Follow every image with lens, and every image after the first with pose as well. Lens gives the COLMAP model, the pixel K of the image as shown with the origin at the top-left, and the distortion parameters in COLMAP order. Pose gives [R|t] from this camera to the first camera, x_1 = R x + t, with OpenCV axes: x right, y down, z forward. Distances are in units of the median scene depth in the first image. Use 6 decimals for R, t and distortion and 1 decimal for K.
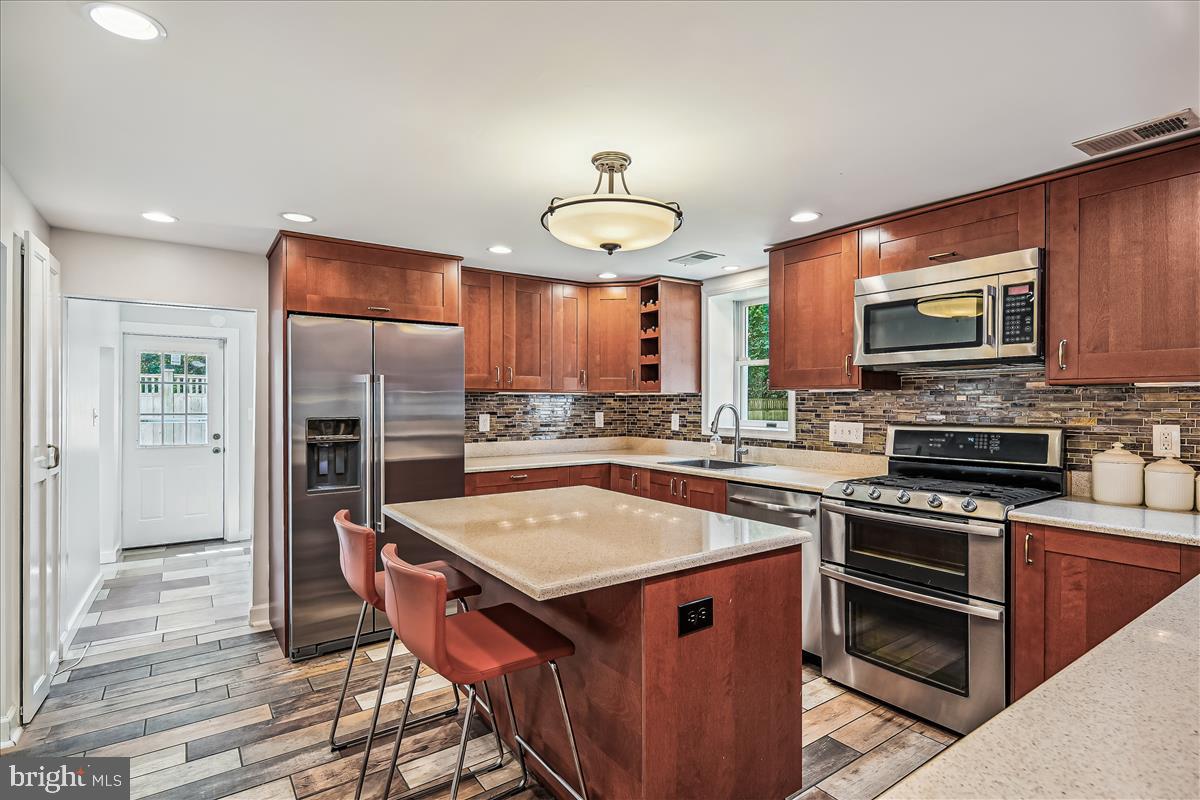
lens RADIAL K [[596.3, 0, 604.7], [0, 596.3, 408.1], [0, 0, 1]] dist [-0.001782, 0.000061]
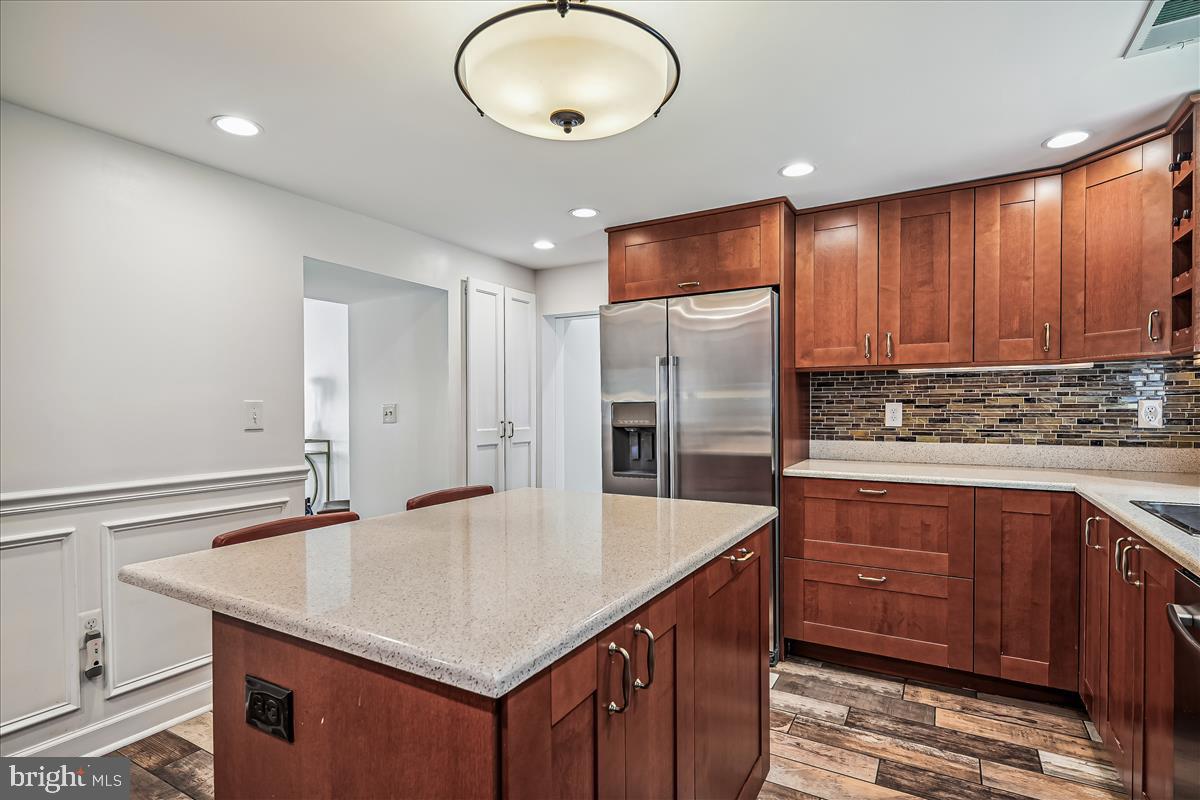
lens RADIAL K [[596.3, 0, 604.7], [0, 596.3, 408.1], [0, 0, 1]] dist [-0.001782, 0.000061]
pose [[0.420239, 0.001362, -0.907412, 0.326629], [-0.002281, 0.999997, 0.000444, 0.018699], [0.907410, 0.001883, 0.420241, 0.413179]]
